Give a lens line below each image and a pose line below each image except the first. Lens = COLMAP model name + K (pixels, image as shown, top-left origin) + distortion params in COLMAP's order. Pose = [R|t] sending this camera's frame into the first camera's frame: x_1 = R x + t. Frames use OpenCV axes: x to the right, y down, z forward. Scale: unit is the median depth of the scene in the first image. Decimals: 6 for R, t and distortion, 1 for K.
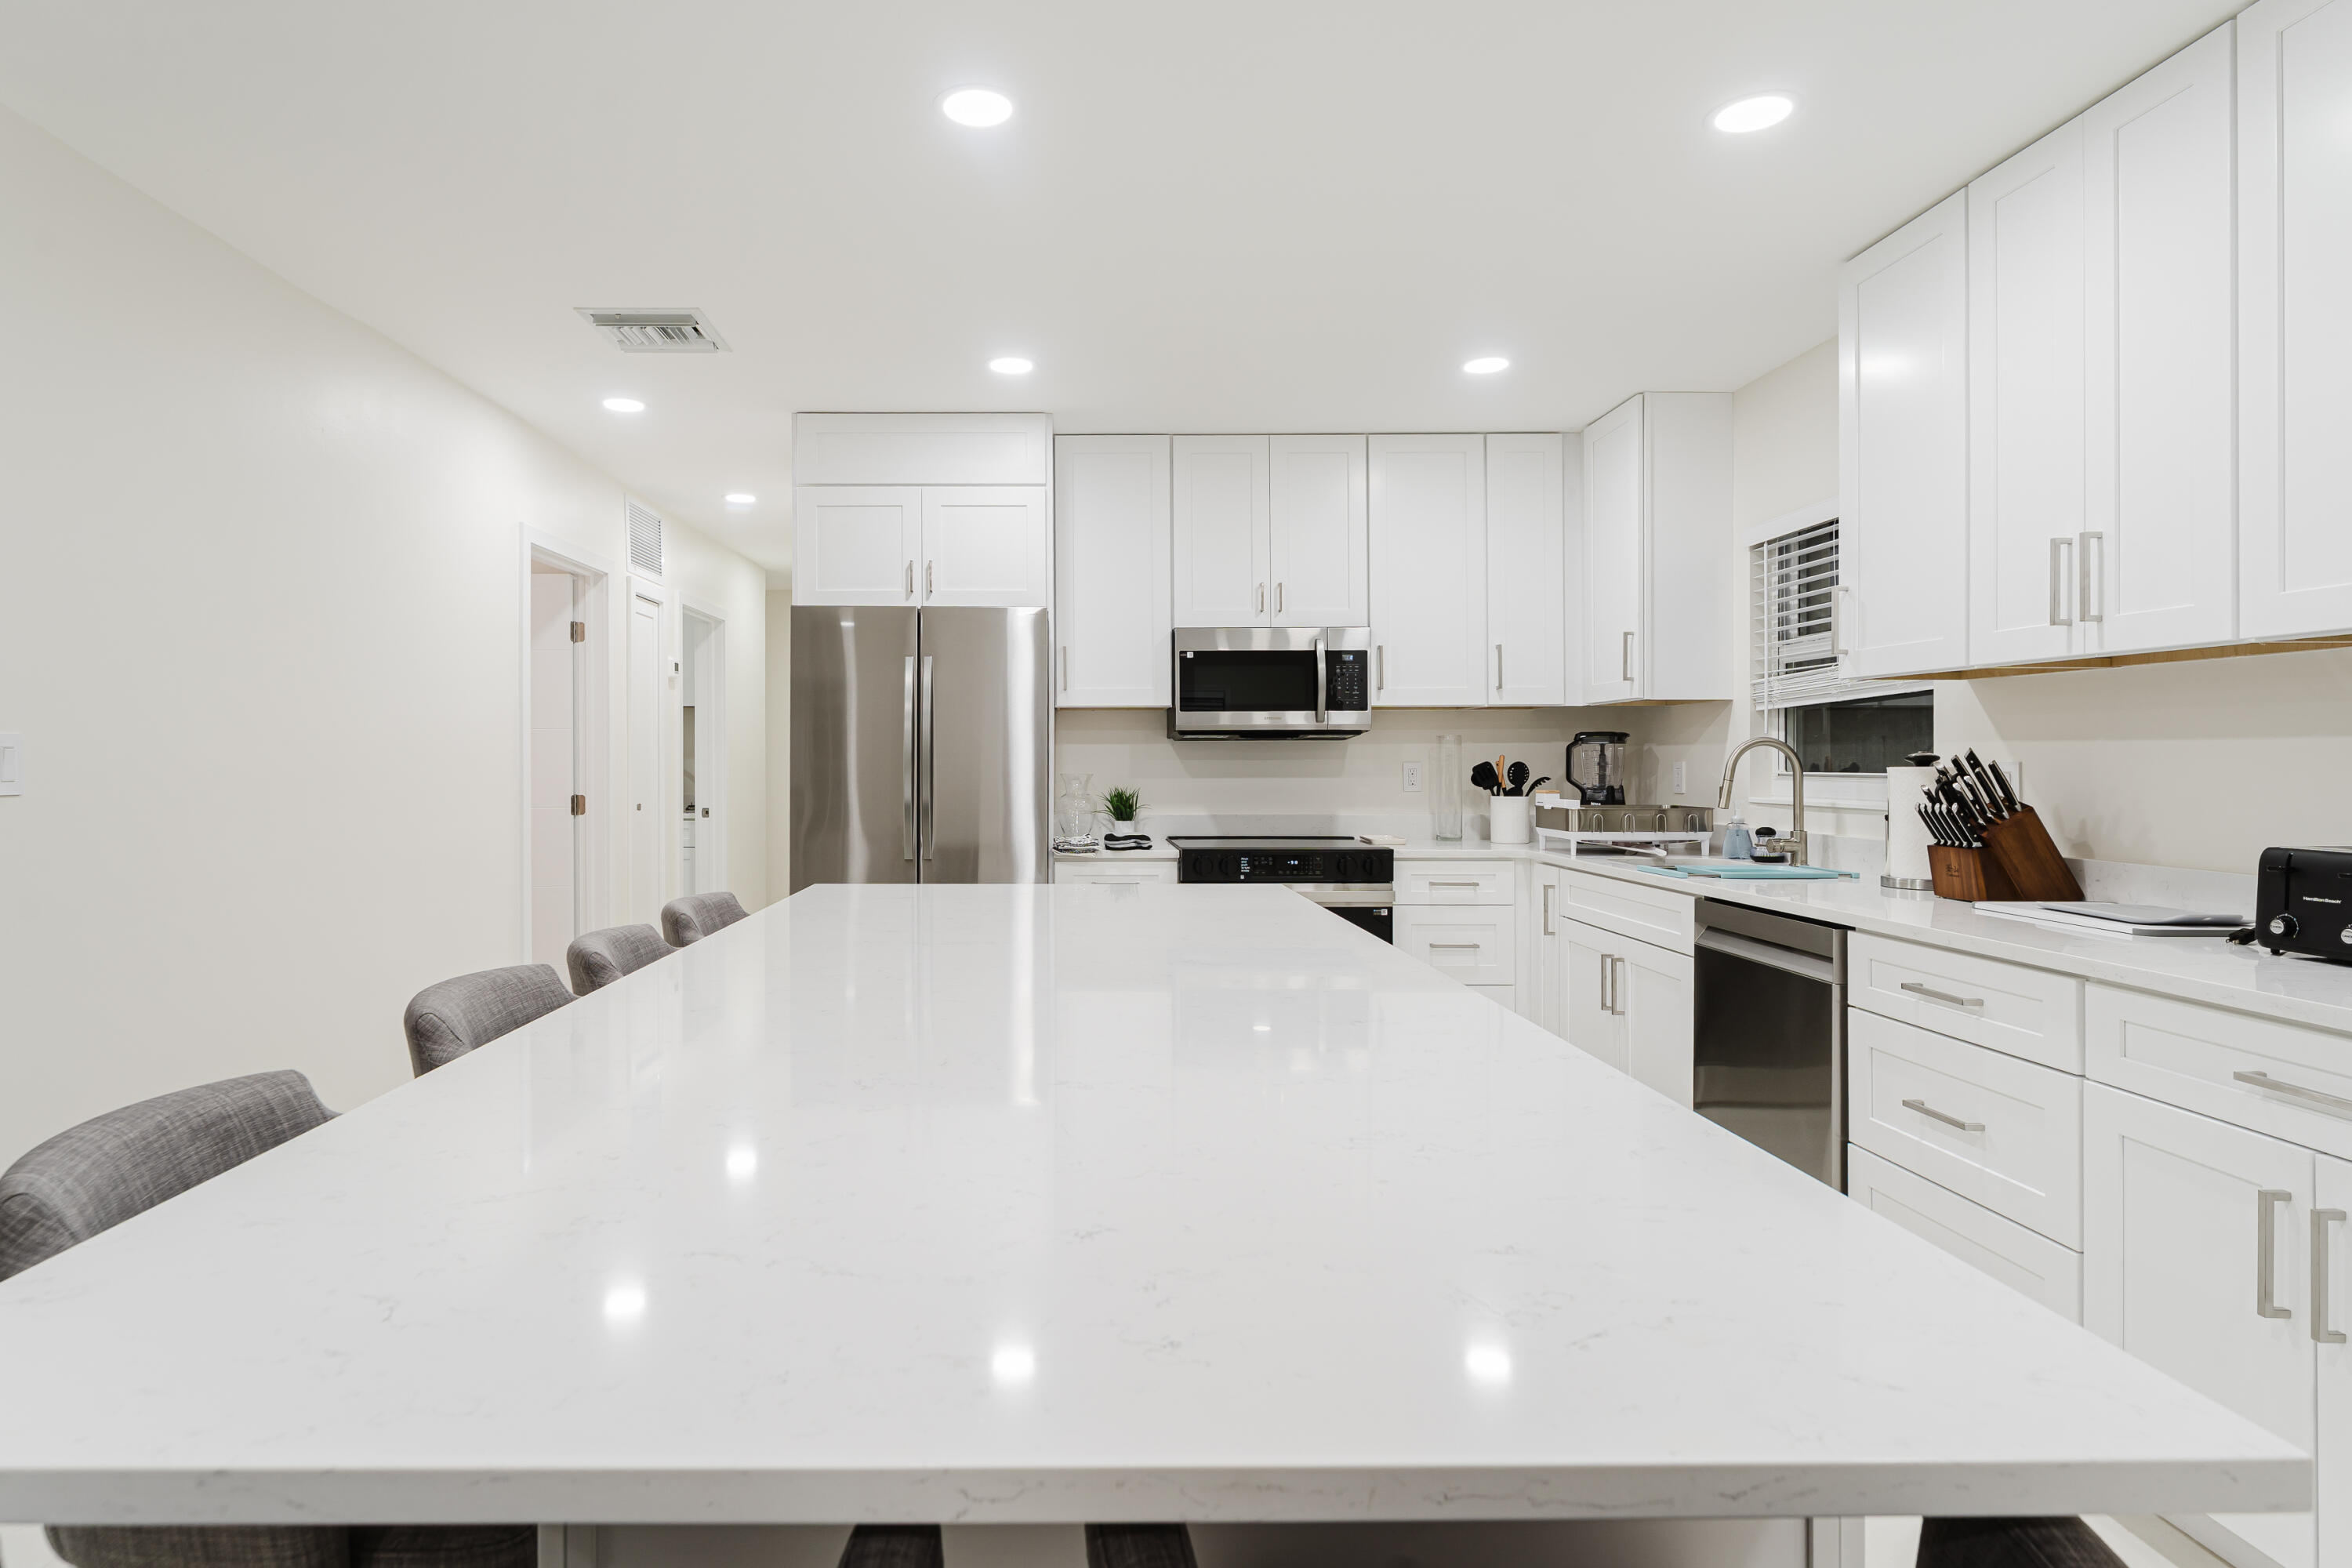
lens RADIAL K [[1343.1, 0, 1152.9], [0, 1343.1, 780.1], [0, 0, 1]] dist [0.002493, -0.000027]
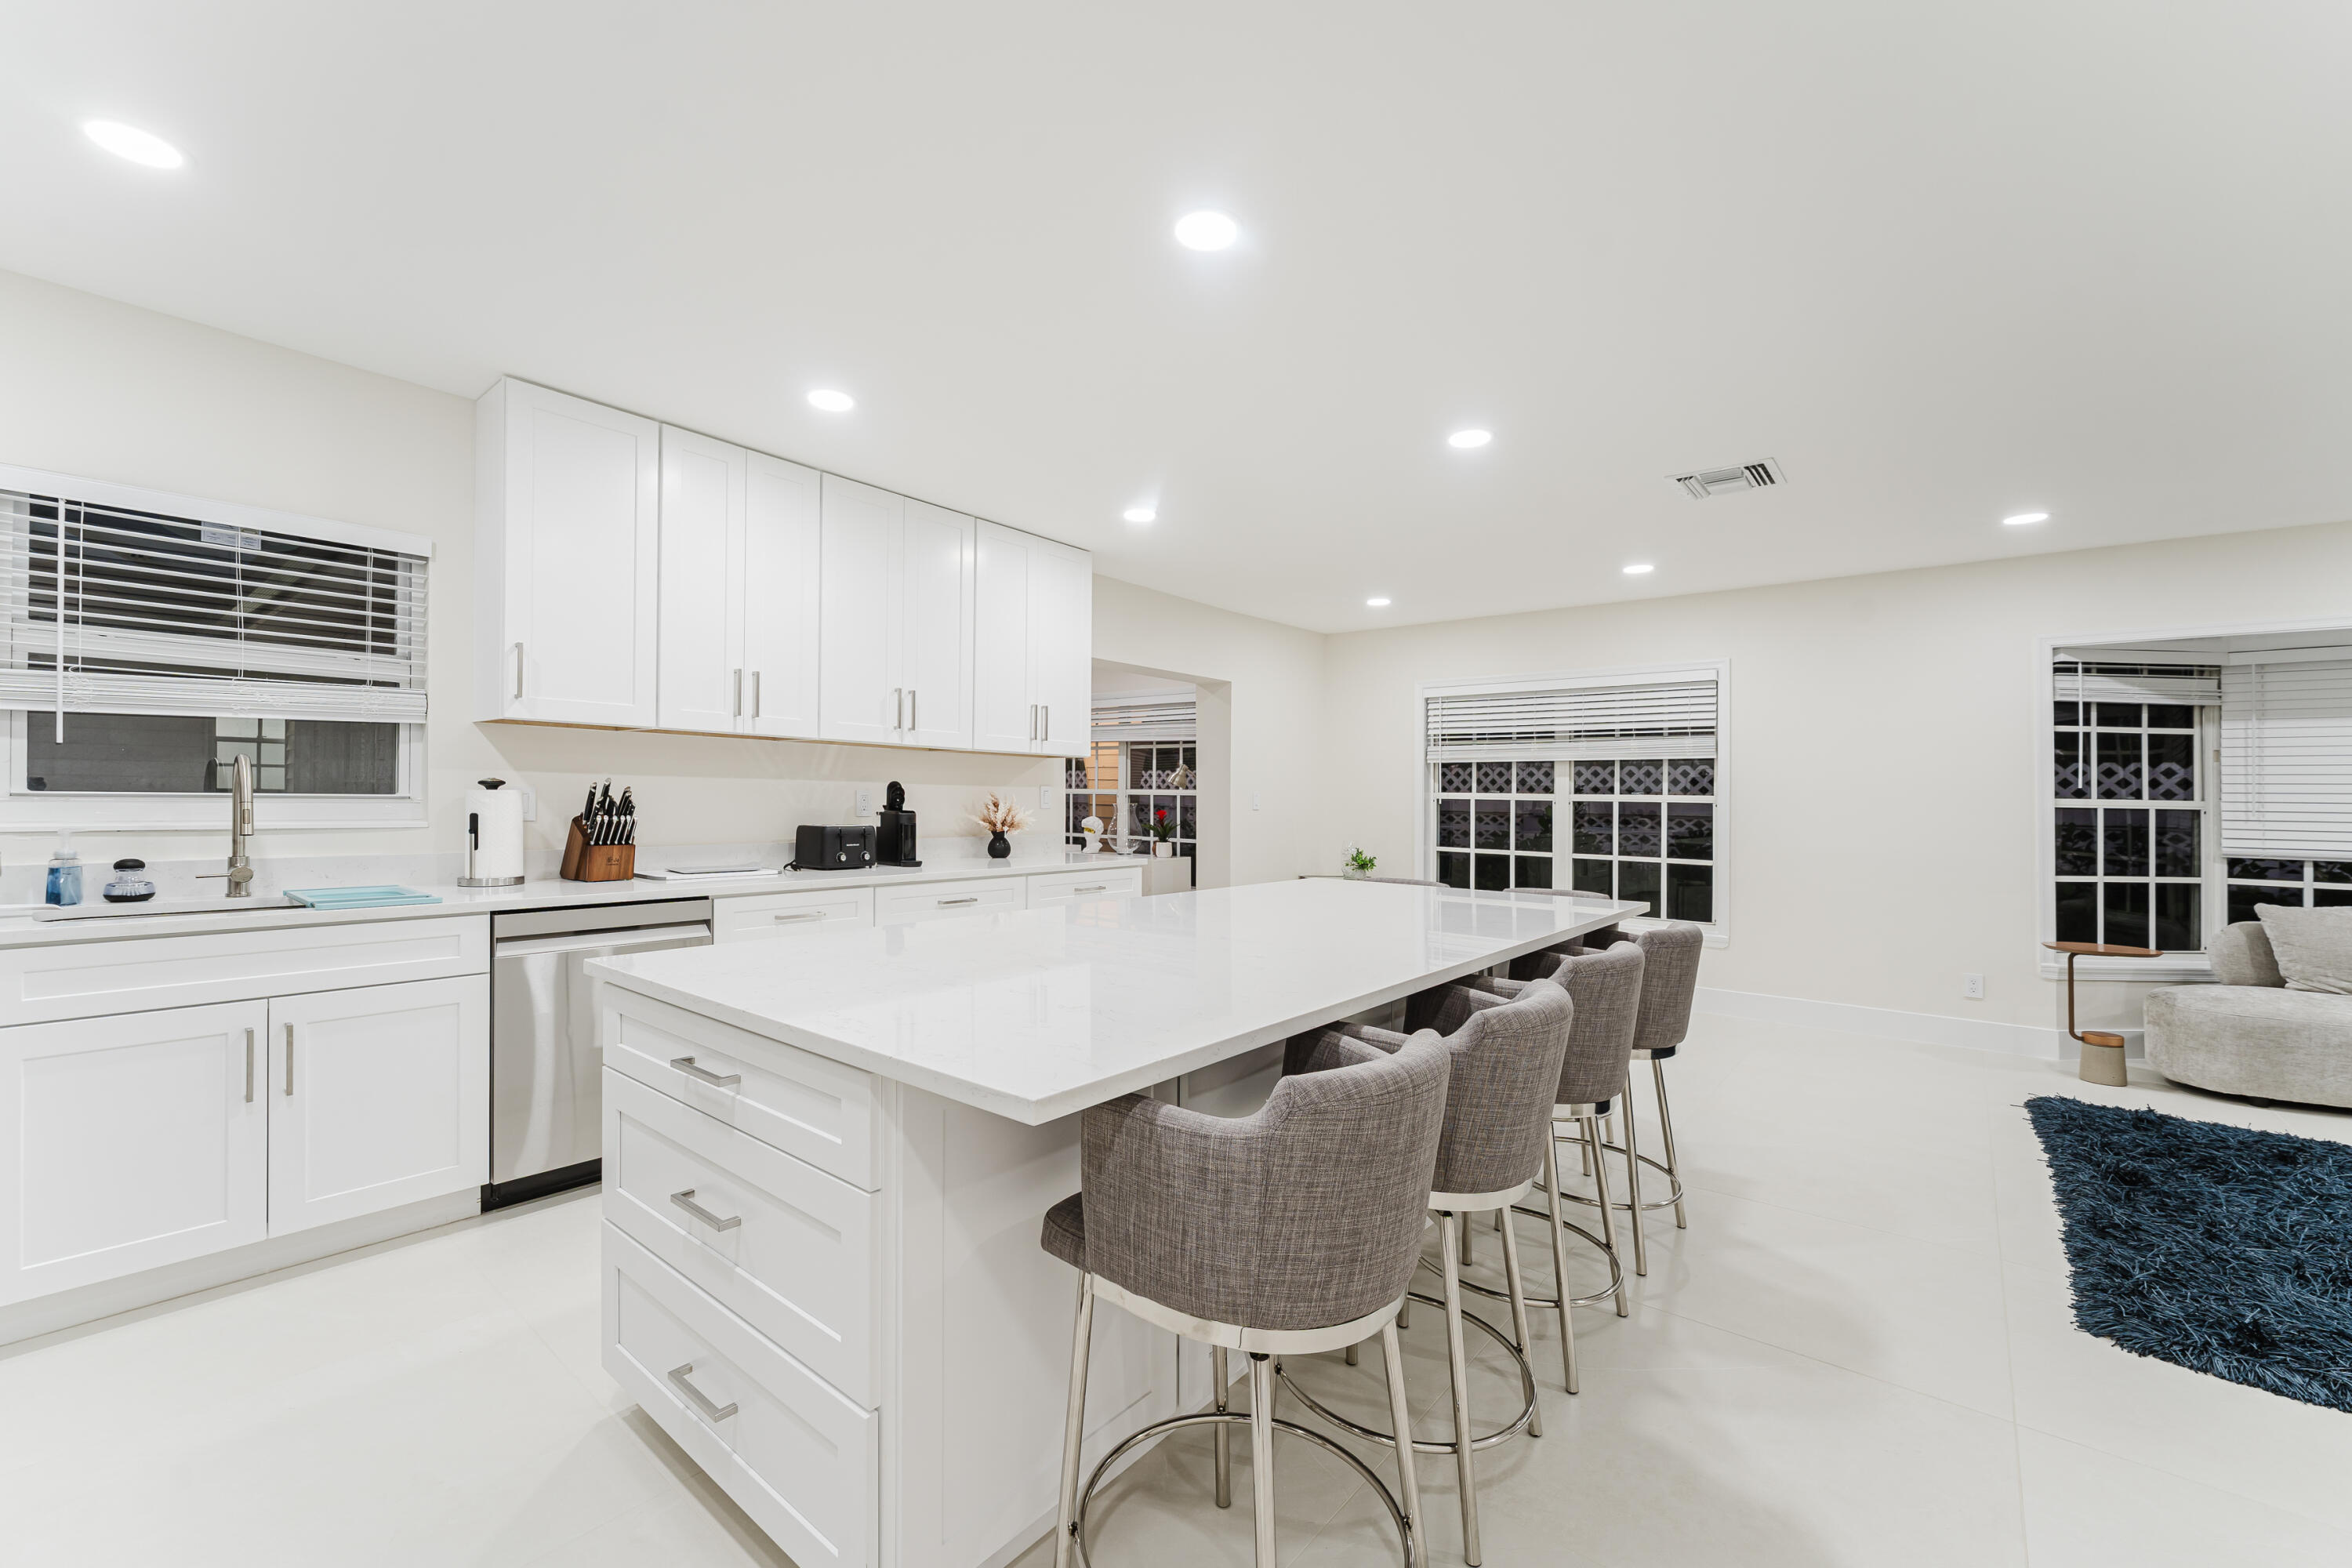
lens RADIAL K [[947.4, 0, 1179.2], [0, 947.4, 775.9], [0, 0, 1]] dist [0.000175, 0.000004]
pose [[-0.765360, 0.002220, 0.643598, -0.360389], [-0.007255, 0.999901, -0.012077, -0.011958], [-0.643561, -0.013912, -0.765268, 0.893833]]
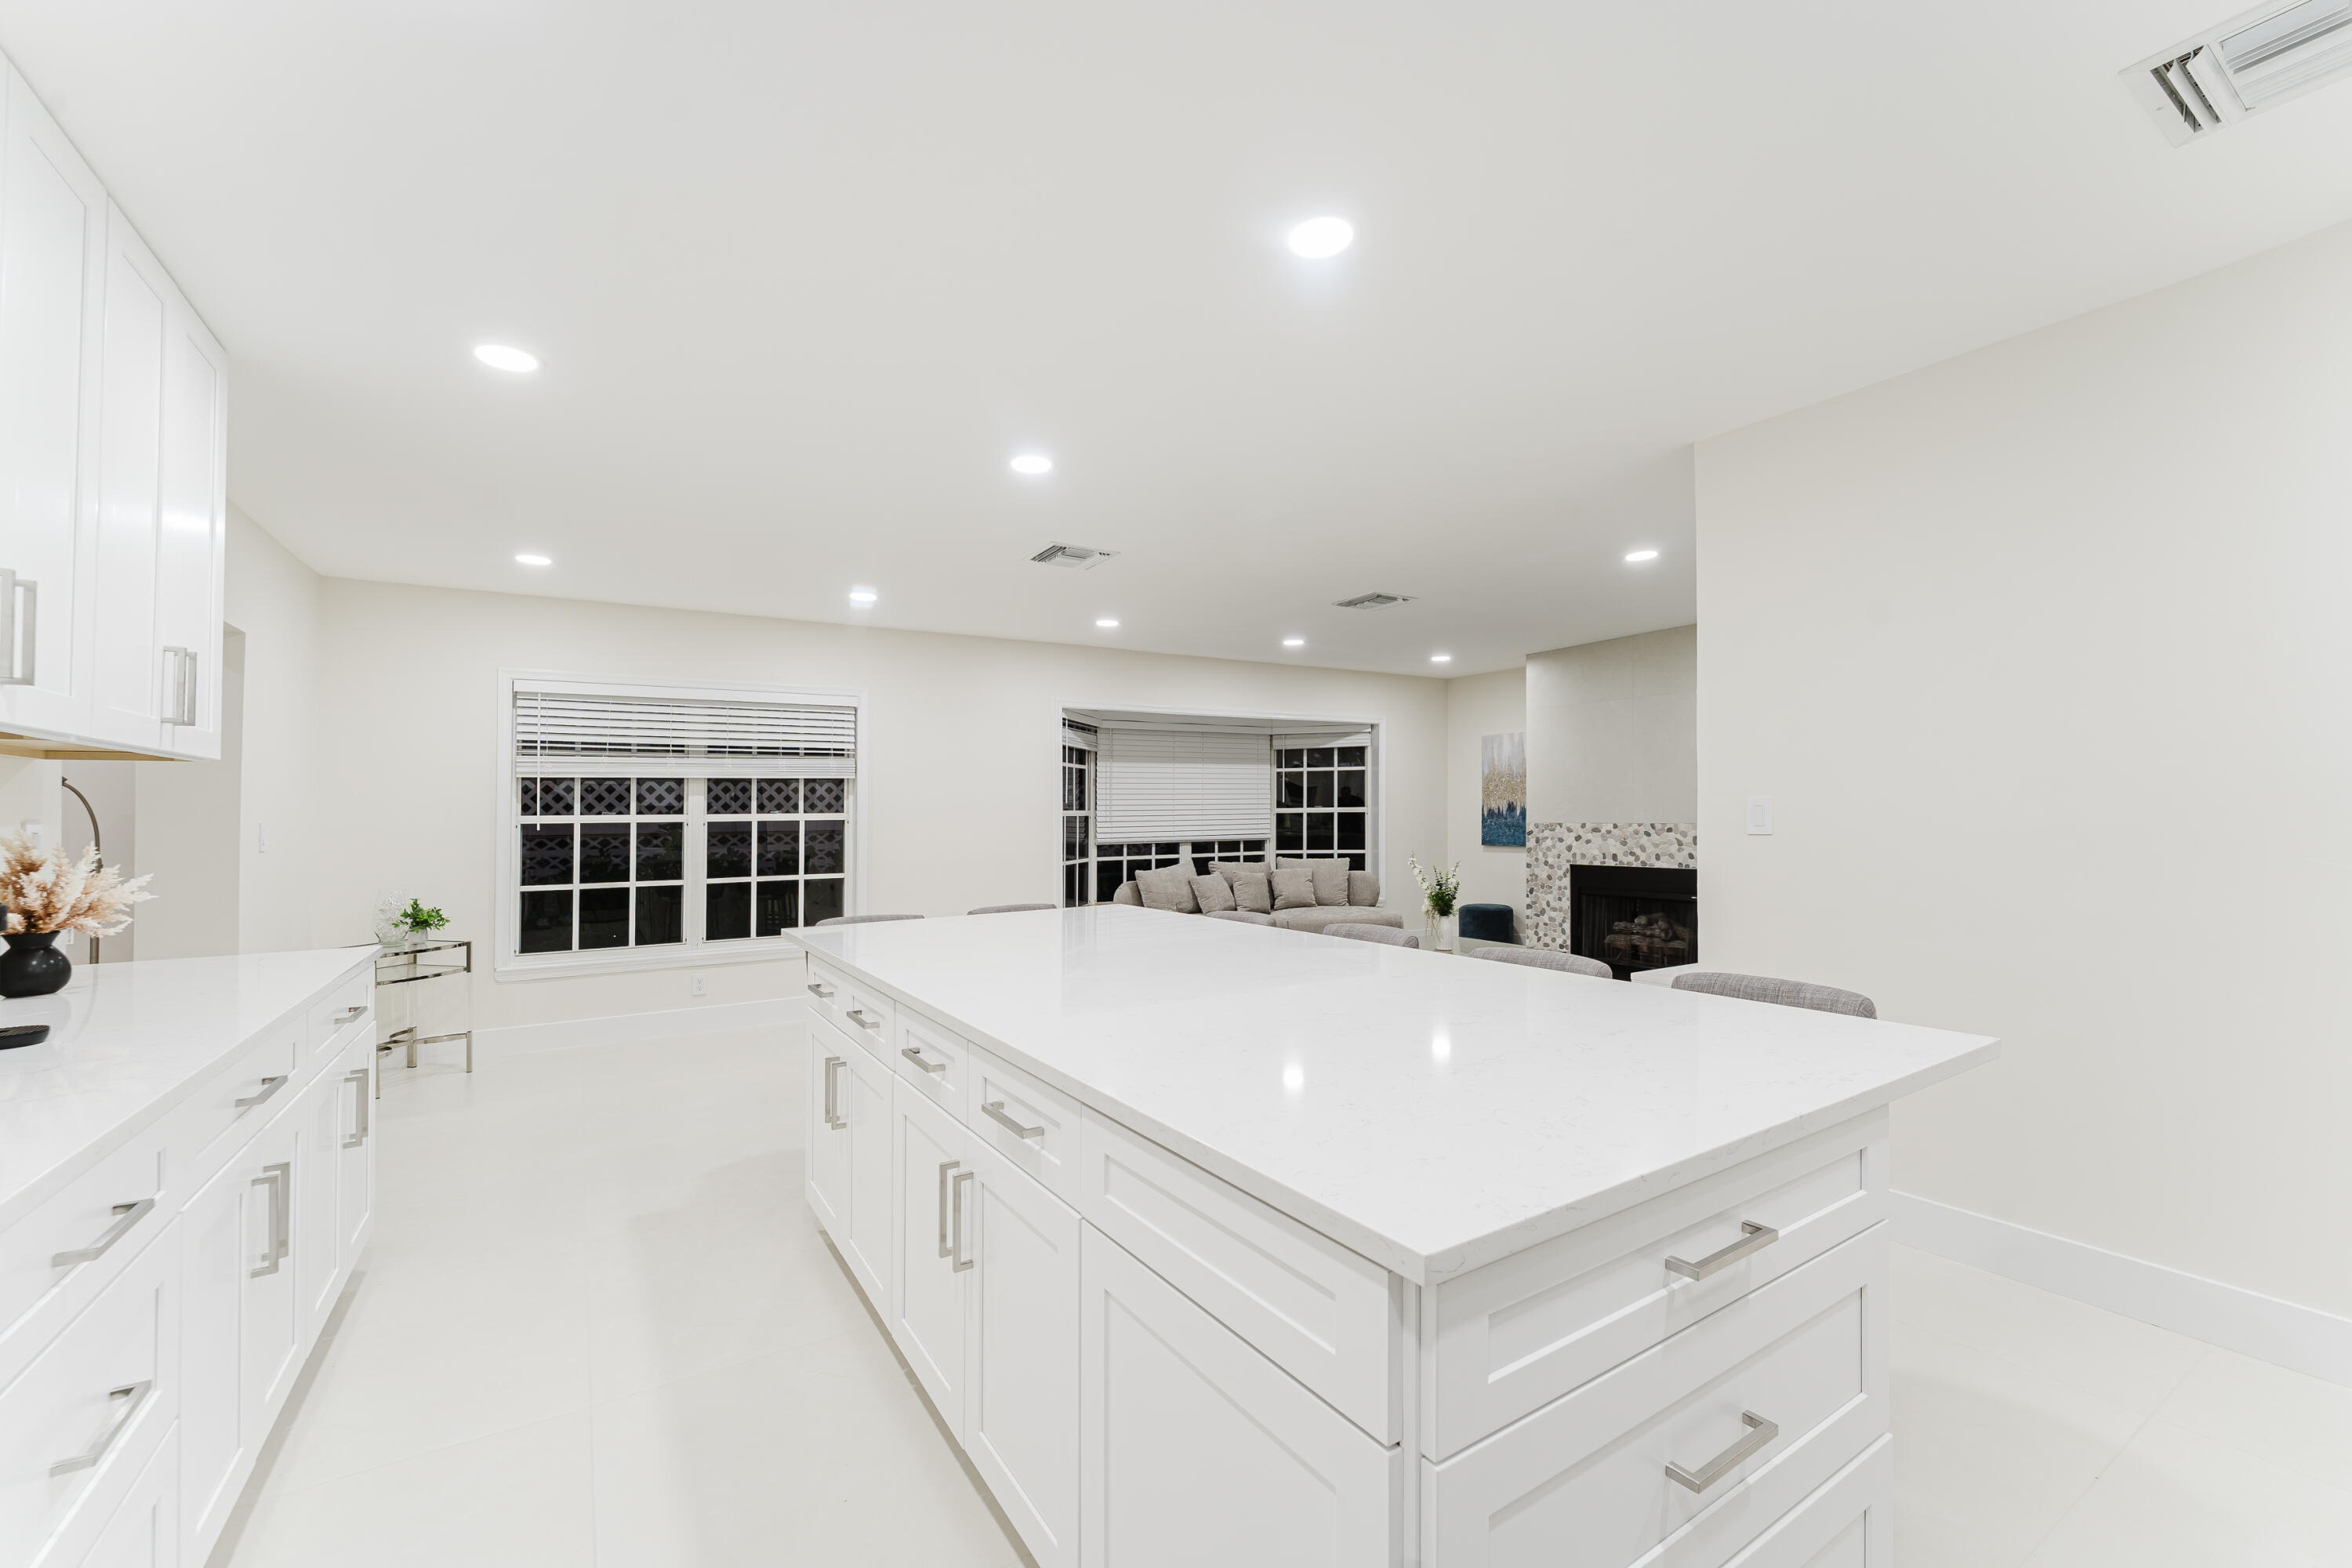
lens RADIAL K [[947.4, 0, 1167.6], [0, 947.4, 800.1], [0, 0, 1]] dist [0.000175, 0.000004]
pose [[-0.855231, 0.003770, -0.518233, 0.163241], [0.006512, 0.999973, -0.003473, -0.016182], [0.518206, -0.006345, -0.855232, 0.881187]]
